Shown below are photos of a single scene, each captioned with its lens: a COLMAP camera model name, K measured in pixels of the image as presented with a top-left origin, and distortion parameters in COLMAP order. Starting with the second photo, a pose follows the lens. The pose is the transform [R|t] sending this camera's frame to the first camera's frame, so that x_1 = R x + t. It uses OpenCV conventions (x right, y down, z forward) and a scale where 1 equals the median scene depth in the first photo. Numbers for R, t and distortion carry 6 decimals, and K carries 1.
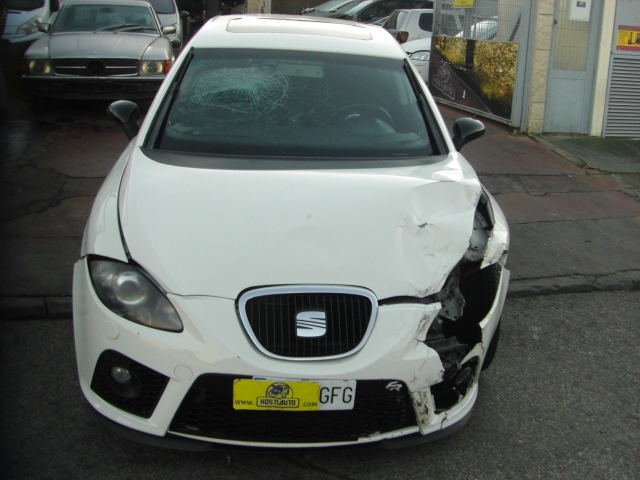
lens RADIAL K [[720.2, 0, 322.6], [0, 720.2, 238.0], [0, 0, 1]] dist [-0.132722, 0.000000]
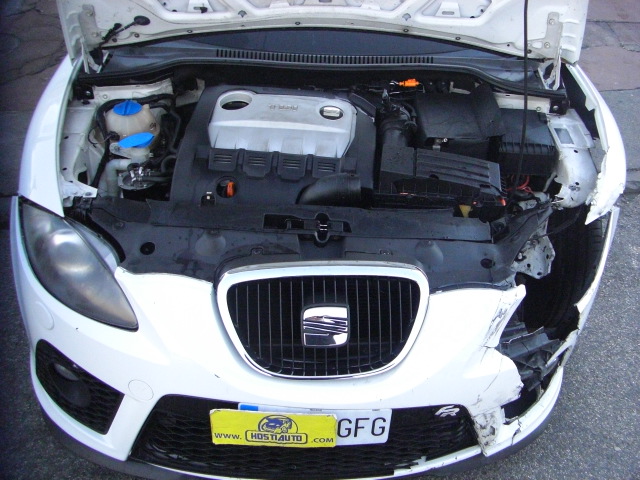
lens RADIAL K [[720.2, 0, 333.8], [0, 720.2, 226.5], [0, 0, 1]] dist [-0.132722, 0.000000]
pose [[0.997710, 0.018099, -0.065163, 0.031819], [-0.002425, 0.972479, 0.232977, -0.120645], [0.067587, -0.232286, 0.970297, 0.371939]]
